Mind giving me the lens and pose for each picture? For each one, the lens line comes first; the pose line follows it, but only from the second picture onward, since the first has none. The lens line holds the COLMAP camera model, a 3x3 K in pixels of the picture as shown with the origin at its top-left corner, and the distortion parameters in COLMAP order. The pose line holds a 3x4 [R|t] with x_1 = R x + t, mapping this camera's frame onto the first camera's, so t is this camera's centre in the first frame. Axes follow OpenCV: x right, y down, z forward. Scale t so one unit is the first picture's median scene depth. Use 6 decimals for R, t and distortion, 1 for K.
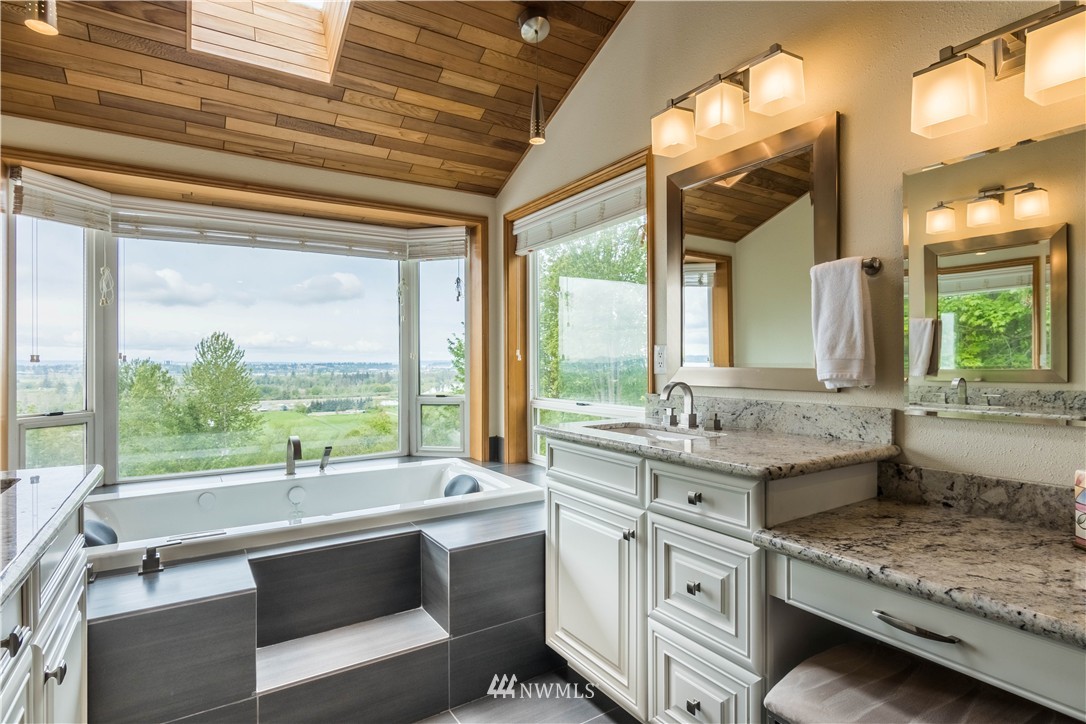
lens RADIAL K [[557.8, 0, 542.9], [0, 557.8, 361.6], [0, 0, 1]] dist [0.000782, 0.000126]
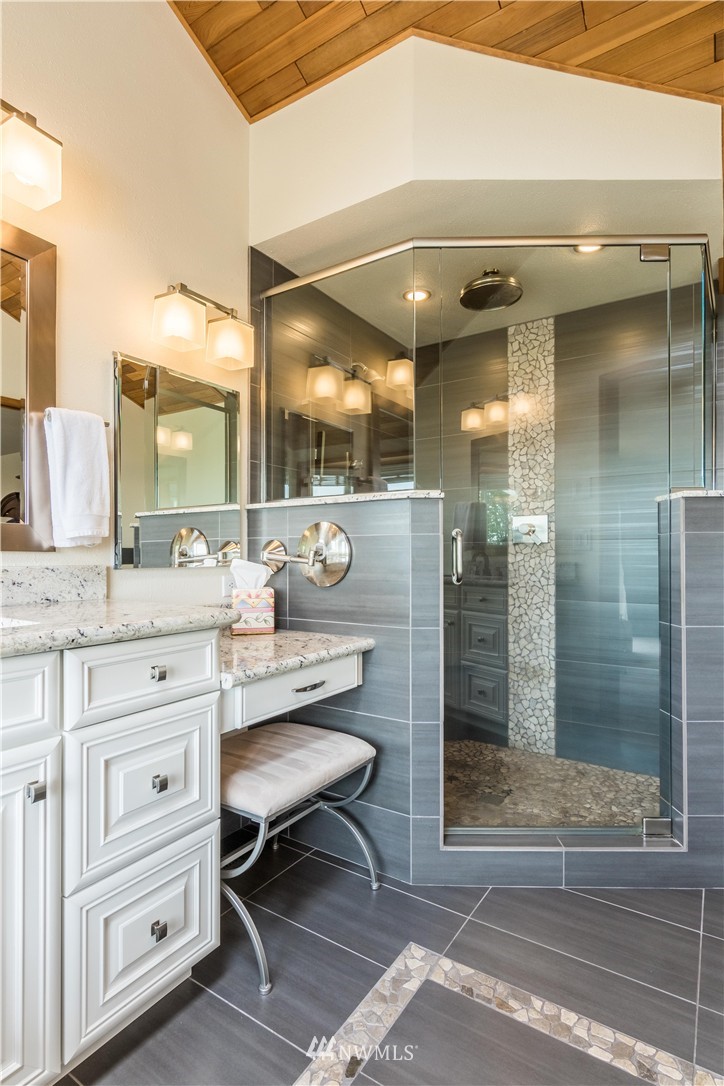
lens RADIAL K [[557.8, 0, 361.4], [0, 557.8, 548.2], [0, 0, 1]] dist [0.000782, 0.000126]
pose [[-0.413984, 0.014910, 0.910162, -0.350636], [-0.001811, 0.999850, -0.017203, 0.043568], [-0.910283, -0.008770, -0.413895, 0.626010]]
